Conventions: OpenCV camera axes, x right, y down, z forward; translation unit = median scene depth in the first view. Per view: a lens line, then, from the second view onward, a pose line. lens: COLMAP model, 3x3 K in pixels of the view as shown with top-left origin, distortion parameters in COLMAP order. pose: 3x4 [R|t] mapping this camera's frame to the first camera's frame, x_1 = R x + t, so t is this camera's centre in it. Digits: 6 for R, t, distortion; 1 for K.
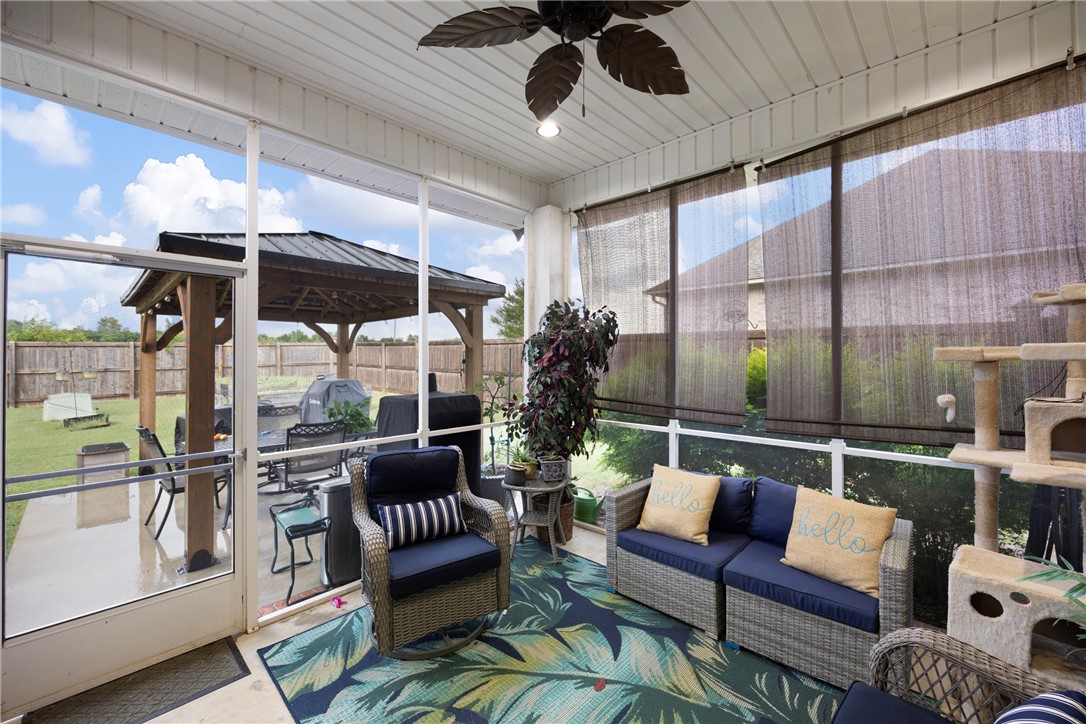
lens RADIAL K [[440.1, 0, 552.4], [0, 440.1, 354.3], [0, 0, 1]] dist [-0.001086, 0.000095]
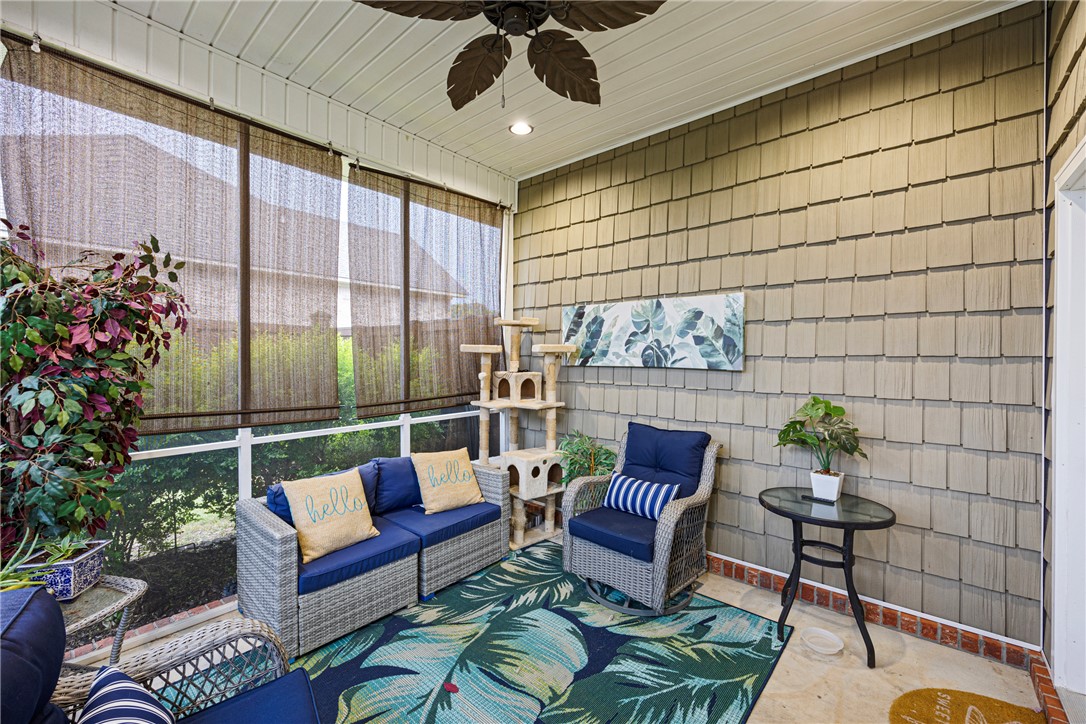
lens RADIAL K [[440.1, 0, 552.4], [0, 440.1, 354.3], [0, 0, 1]] dist [-0.001086, 0.000095]
pose [[-0.046368, -0.002024, 0.998922, -0.716807], [-0.018811, 0.999822, 0.001153, 0.011905], [-0.998747, -0.018737, -0.046398, 0.692627]]
